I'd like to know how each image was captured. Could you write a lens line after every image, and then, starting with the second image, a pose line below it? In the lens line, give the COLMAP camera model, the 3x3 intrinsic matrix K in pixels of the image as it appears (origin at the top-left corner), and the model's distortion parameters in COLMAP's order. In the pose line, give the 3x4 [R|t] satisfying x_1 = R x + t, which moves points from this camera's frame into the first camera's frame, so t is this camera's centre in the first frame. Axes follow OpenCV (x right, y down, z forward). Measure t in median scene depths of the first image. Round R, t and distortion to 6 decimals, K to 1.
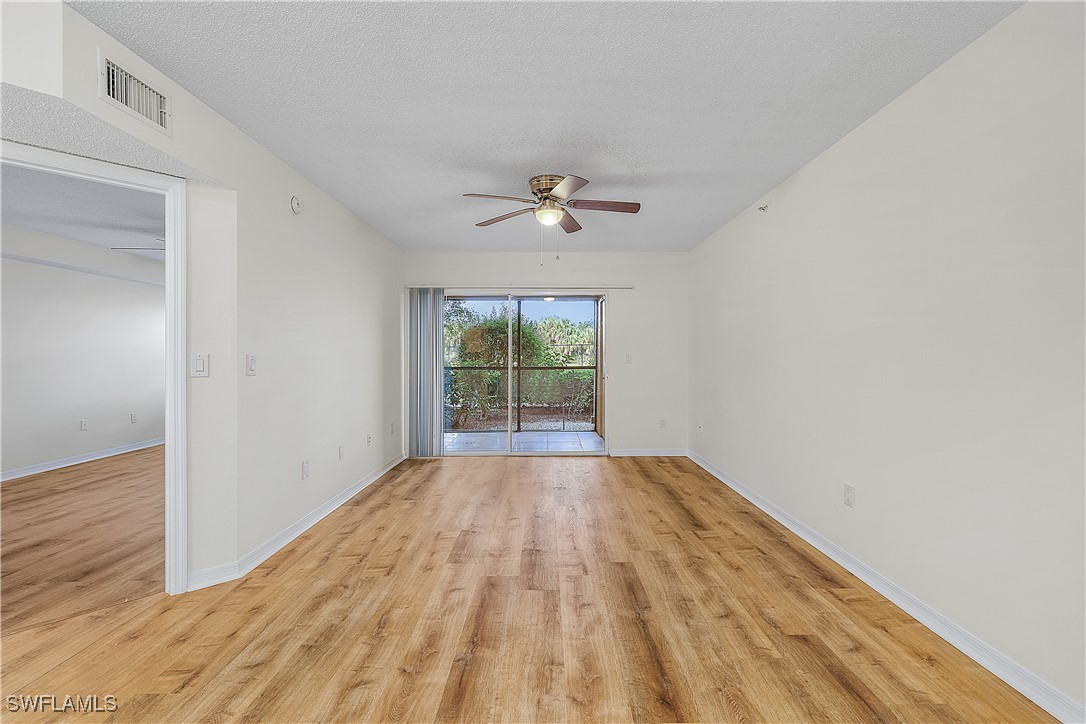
lens RADIAL K [[464.9, 0, 554.4], [0, 464.9, 362.3], [0, 0, 1]] dist [-0.001279, 0.001079]
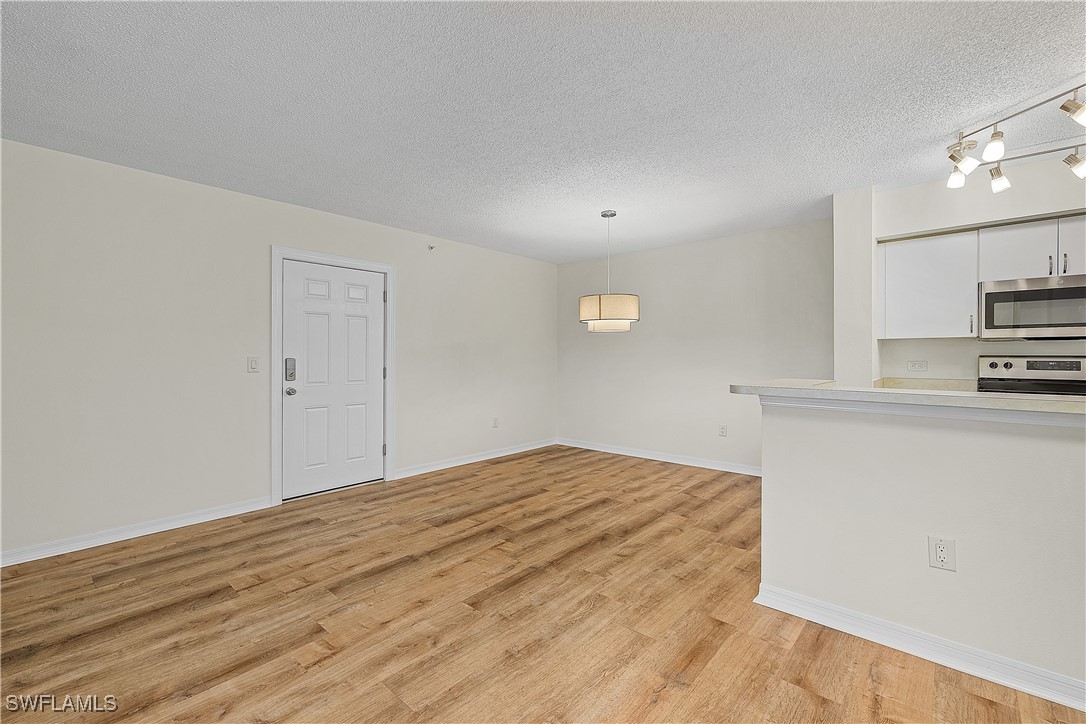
lens RADIAL K [[464.9, 0, 542.3], [0, 464.9, 354.6], [0, 0, 1]] dist [-0.001279, 0.001079]
pose [[-0.736820, 0.006015, 0.676062, -0.949802], [0.012755, 0.999906, 0.005005, -0.008012], [-0.675969, 0.012311, -0.736828, 0.857447]]
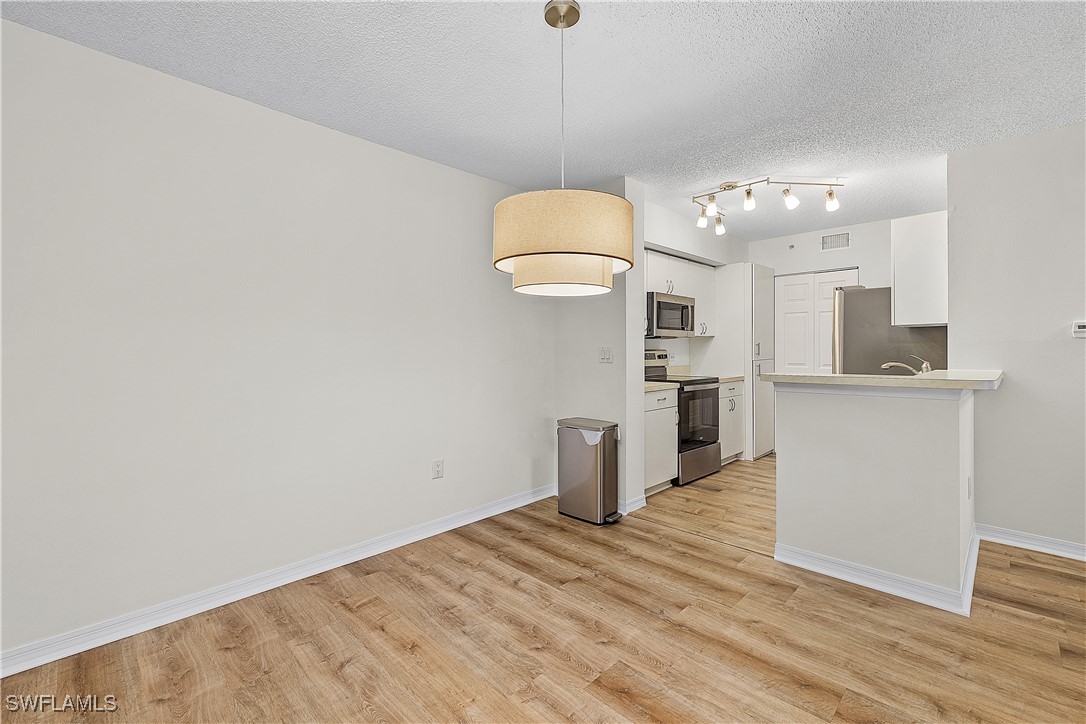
lens RADIAL K [[464.9, 0, 542.3], [0, 464.9, 346.7], [0, 0, 1]] dist [-0.001279, 0.001079]
pose [[-0.717309, 0.003020, -0.696749, 0.433001], [-0.001158, 0.999984, 0.005527, -0.001350], [0.696754, 0.004772, -0.717294, 0.010713]]
